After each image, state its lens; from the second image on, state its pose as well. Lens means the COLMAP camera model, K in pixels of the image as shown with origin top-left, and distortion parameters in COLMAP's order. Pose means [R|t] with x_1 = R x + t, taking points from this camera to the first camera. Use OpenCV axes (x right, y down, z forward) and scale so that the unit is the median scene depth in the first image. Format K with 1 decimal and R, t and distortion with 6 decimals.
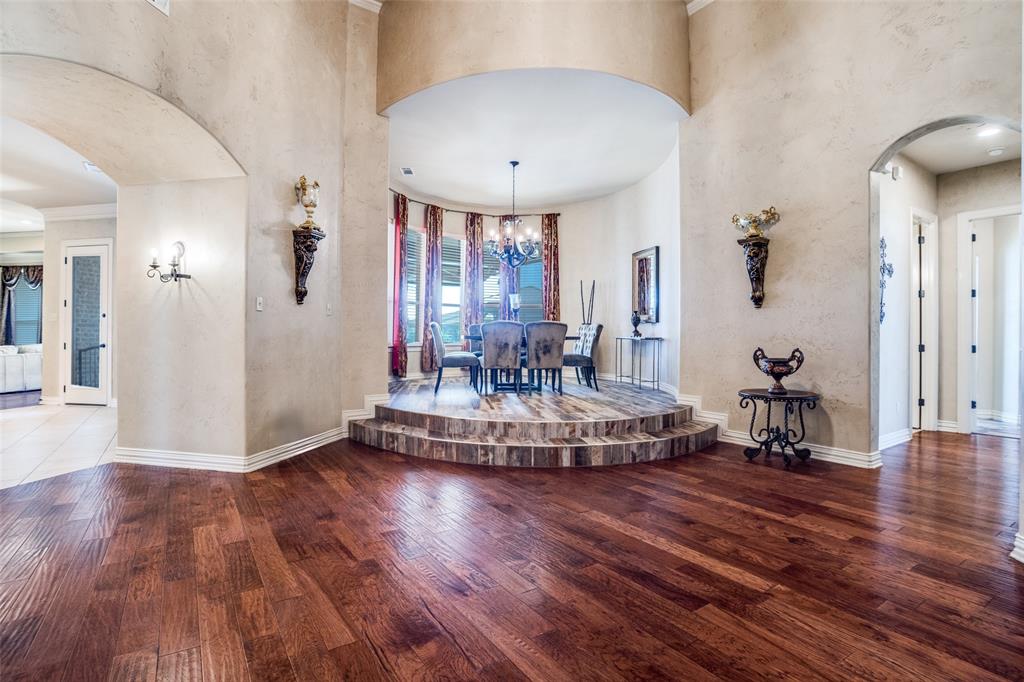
lens RADIAL K [[516.0, 0, 499.2], [0, 516.0, 333.4], [0, 0, 1]] dist [-0.034264, 0.008692]
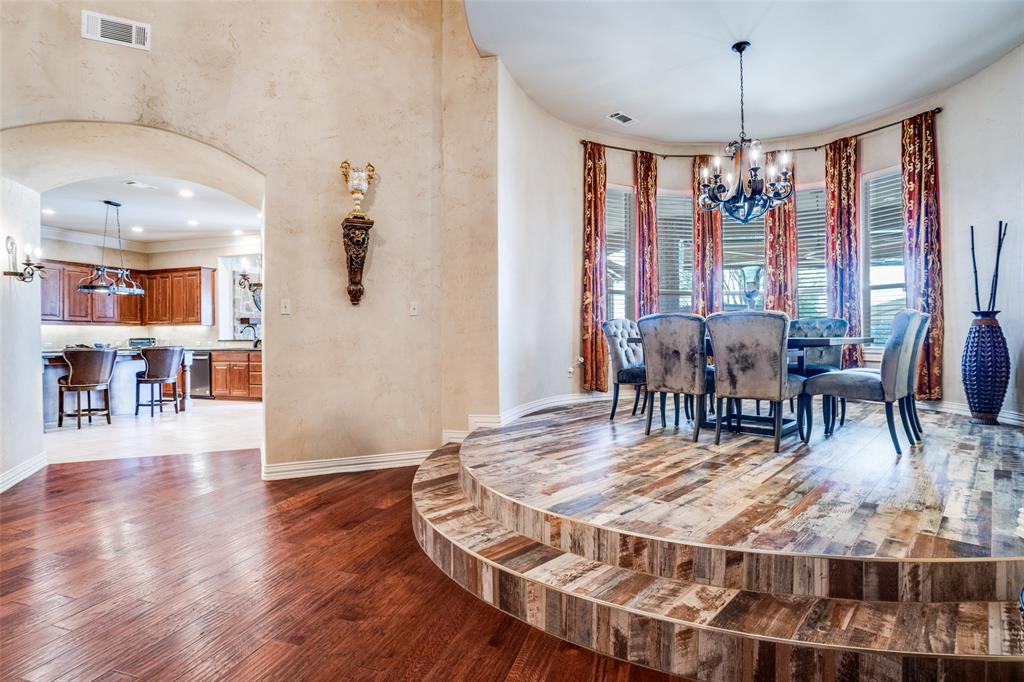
lens RADIAL K [[516.0, 0, 494.2], [0, 516.0, 341.6], [0, 0, 1]] dist [-0.034264, 0.008692]
pose [[0.633837, 0.000761, -0.773467, 0.389034], [0.009939, 0.999909, 0.009129, 0.001700], [0.773403, -0.013473, 0.633771, 0.524525]]
